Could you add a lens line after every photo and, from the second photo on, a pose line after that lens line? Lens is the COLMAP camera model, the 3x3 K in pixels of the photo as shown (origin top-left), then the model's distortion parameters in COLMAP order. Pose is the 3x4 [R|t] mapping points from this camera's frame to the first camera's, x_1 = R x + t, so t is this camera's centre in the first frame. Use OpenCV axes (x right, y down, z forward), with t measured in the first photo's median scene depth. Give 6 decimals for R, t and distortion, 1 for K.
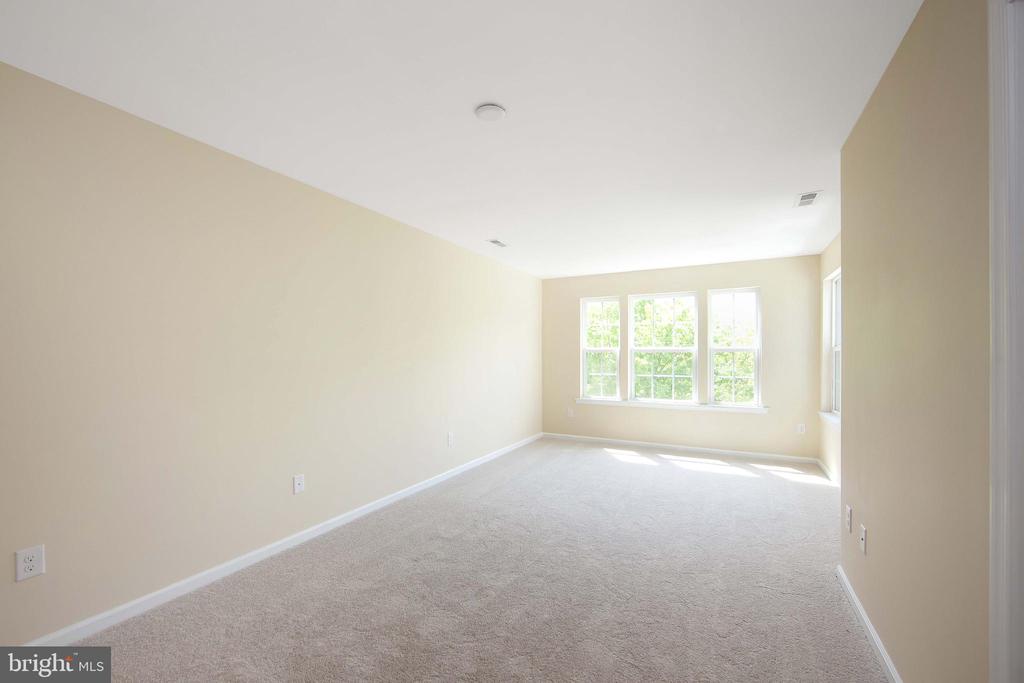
lens RADIAL K [[413.9, 0, 506.0], [0, 413.9, 358.0], [0, 0, 1]] dist [-0.001362, 0.000026]
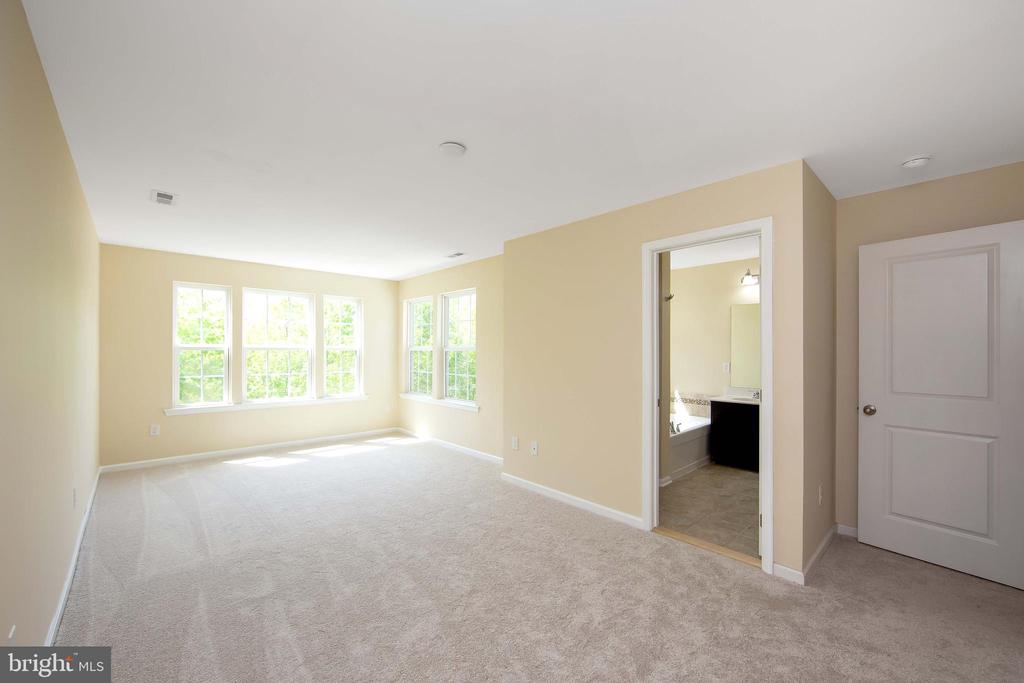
lens RADIAL K [[412.4, 0, 483.8], [0, 412.4, 351.7], [0, 0, 1]] dist [-0.000705, -0.000015]
pose [[0.370044, -0.000169, 0.929014, -0.345679], [0.009591, 0.999947, -0.003638, -0.002201], [-0.928965, 0.010256, 0.370027, 0.175226]]
